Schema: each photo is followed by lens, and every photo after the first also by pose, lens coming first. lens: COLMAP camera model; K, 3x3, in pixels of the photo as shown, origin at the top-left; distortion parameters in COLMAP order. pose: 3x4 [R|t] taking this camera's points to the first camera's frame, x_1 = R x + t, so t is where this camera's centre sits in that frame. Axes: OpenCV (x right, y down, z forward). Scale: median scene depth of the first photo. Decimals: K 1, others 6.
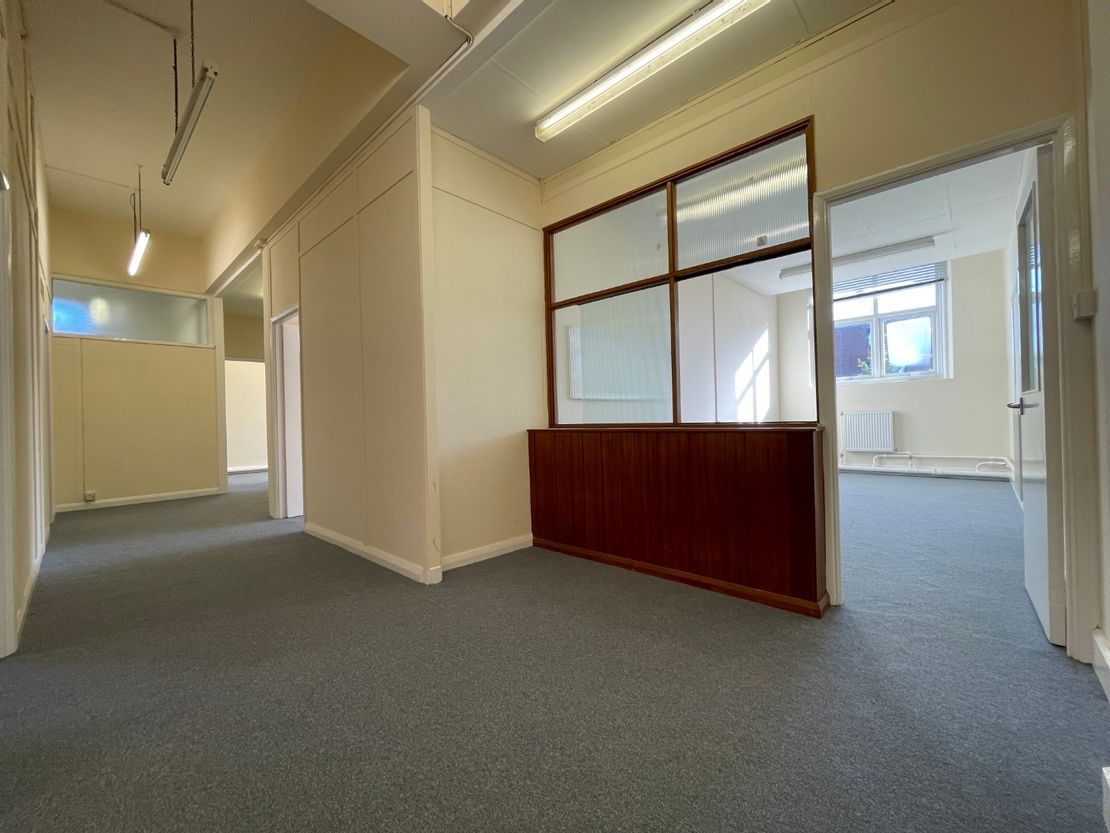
lens RADIAL K [[449.6, 0, 555.9], [0, 449.6, 417.4], [0, 0, 1]] dist [0.002528, -0.000557]
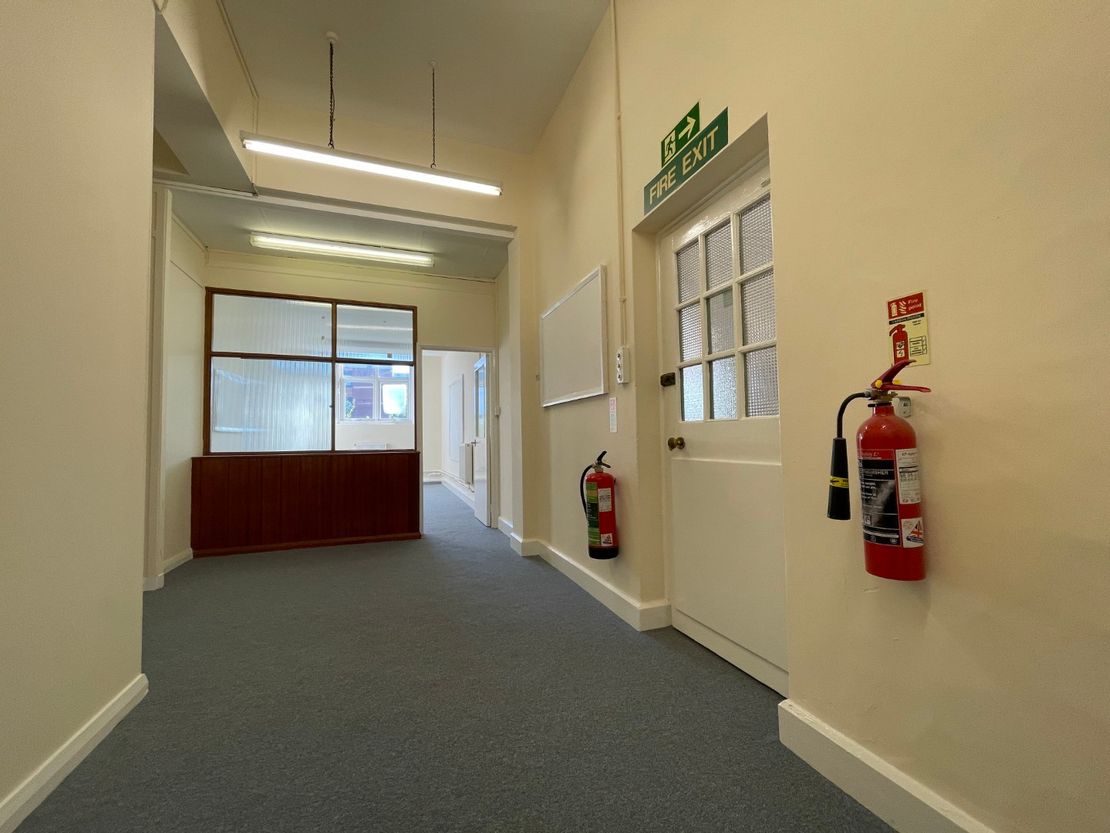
lens RADIAL K [[449.6, 0, 553.1], [0, 449.6, 417.6], [0, 0, 1]] dist [0.002528, -0.000557]
pose [[0.445231, 0.059776, 0.893418, -0.885853], [-0.000822, 0.997796, -0.066350, 0.001365], [-0.895415, 0.028806, 0.444299, -0.451240]]
